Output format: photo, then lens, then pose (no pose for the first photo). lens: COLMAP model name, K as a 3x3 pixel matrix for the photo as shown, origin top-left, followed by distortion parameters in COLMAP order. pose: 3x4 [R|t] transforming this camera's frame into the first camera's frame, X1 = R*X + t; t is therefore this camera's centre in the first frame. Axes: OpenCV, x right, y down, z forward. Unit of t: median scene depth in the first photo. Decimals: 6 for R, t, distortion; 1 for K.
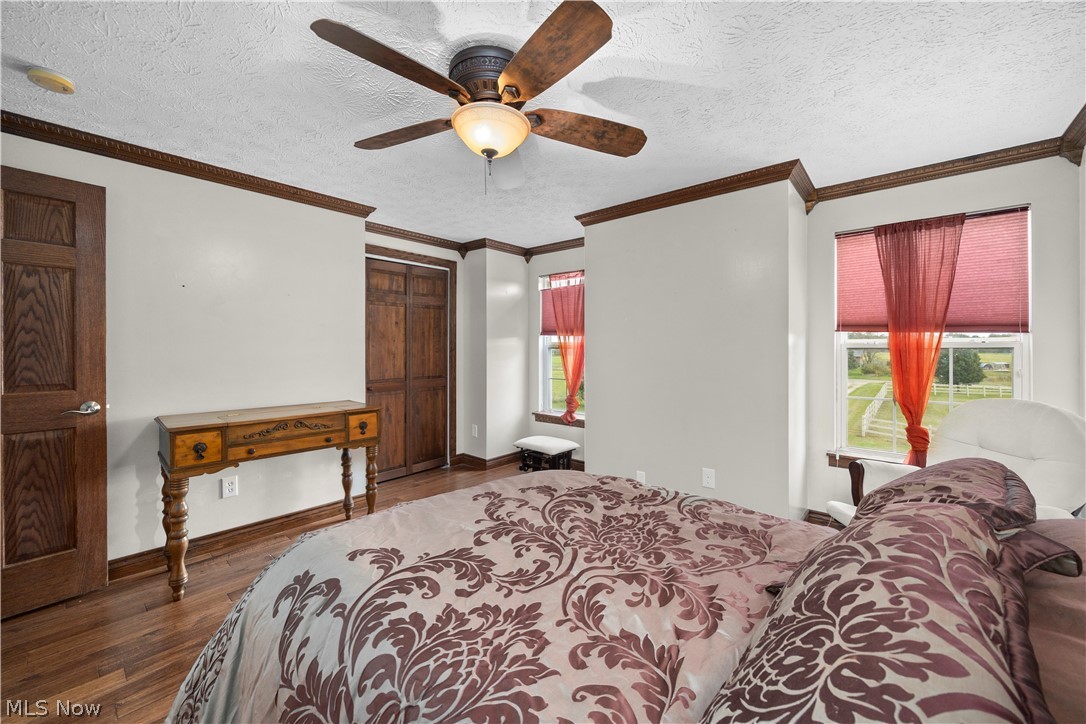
lens RADIAL K [[422.3, 0, 555.3], [0, 422.3, 361.0], [0, 0, 1]] dist [-0.000034, -0.000016]
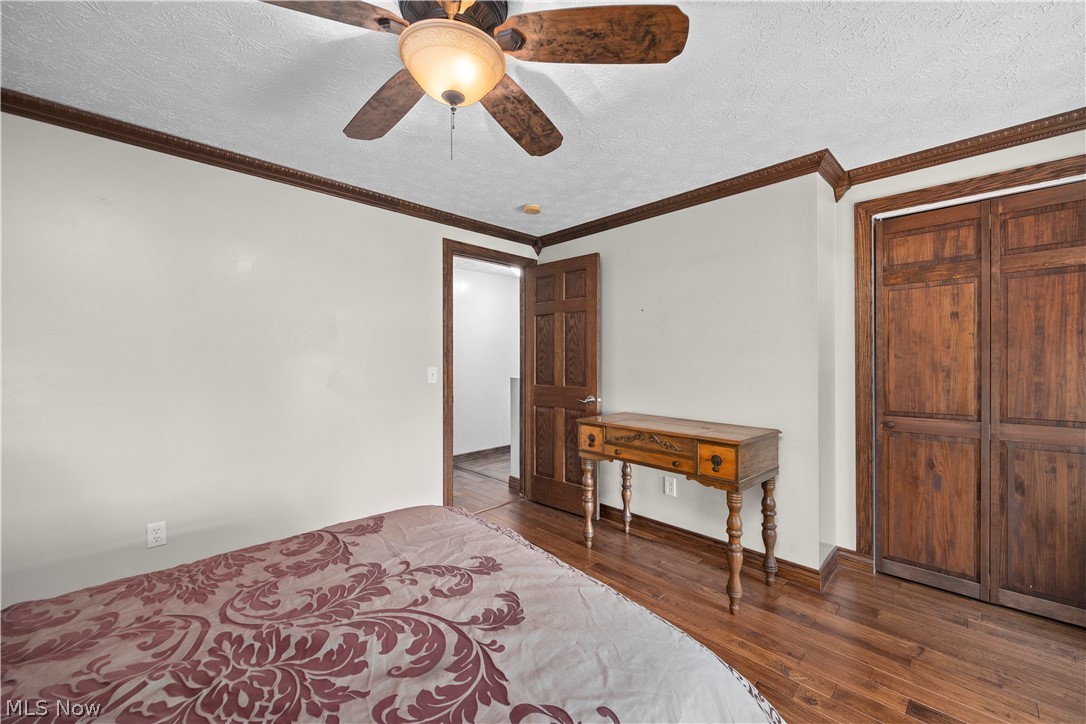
lens RADIAL K [[425.5, 0, 541.5], [0, 425.5, 373.7], [0, 0, 1]] dist [-0.000898, -0.000066]
pose [[-0.121106, 0.031660, -0.992135, 0.459022], [-0.028709, 0.998961, 0.035382, -0.031807], [0.992224, 0.032768, -0.120071, 0.993867]]
